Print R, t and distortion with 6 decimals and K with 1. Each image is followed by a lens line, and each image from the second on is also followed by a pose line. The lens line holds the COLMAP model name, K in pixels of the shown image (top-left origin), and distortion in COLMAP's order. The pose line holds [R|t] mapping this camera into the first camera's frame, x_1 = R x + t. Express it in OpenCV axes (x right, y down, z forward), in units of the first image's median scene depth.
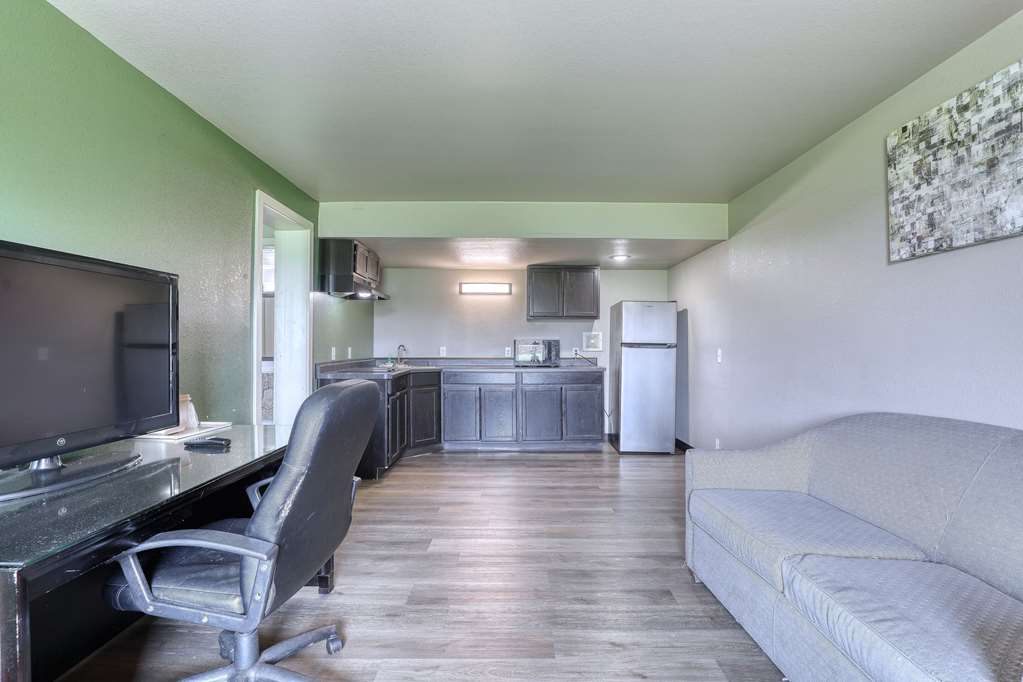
lens RADIAL K [[473.0, 0, 511.5], [0, 473.0, 341.0], [0, 0, 1]] dist [-0.000687, -0.000158]
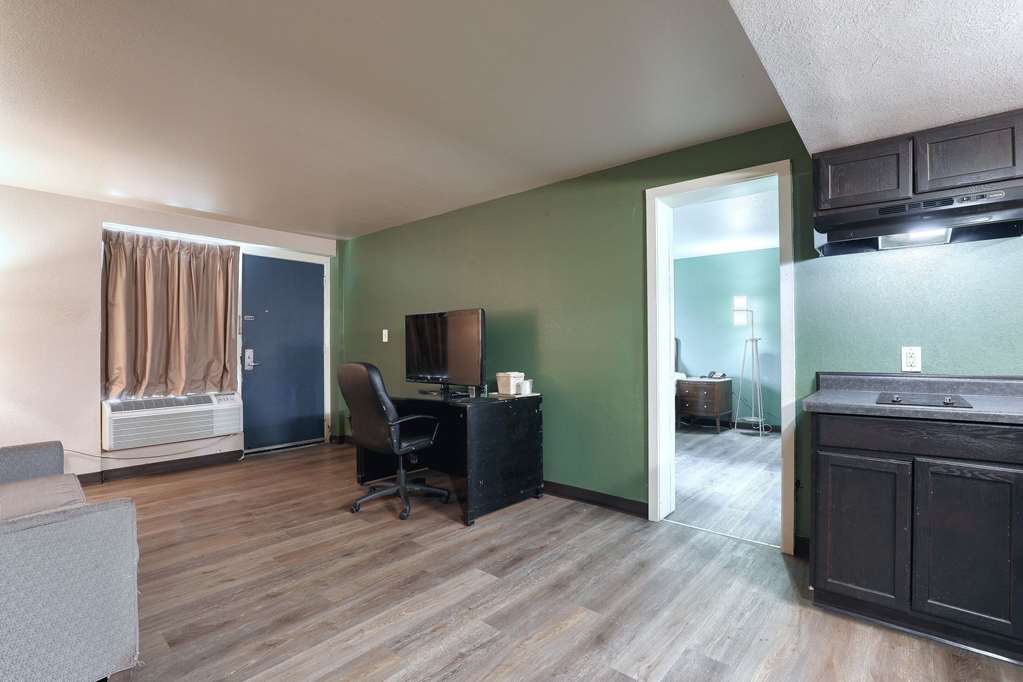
lens RADIAL K [[473.0, 0, 511.5], [0, 473.0, 341.0], [0, 0, 1]] dist [-0.000687, -0.000158]
pose [[-0.649465, 0.002936, -0.760386, 0.292447], [0.015038, 0.999847, -0.008984, 0.006059], [0.760243, -0.017270, -0.649410, 1.017026]]
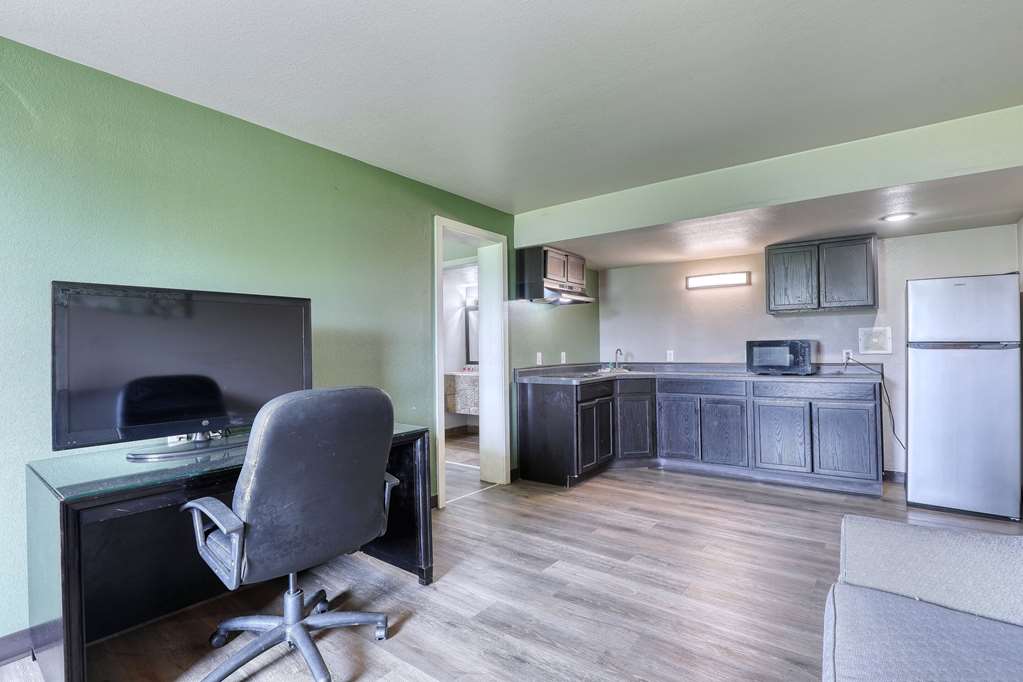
lens RADIAL K [[485.7, 0, 522.8], [0, 485.7, 339.4], [0, 0, 1]] dist [-0.009948, 0.000723]
pose [[0.802941, -0.024584, -0.595551, 0.226999], [0.018759, 0.999696, -0.015976, 0.001413], [0.595763, 0.001656, 0.803158, 0.128618]]
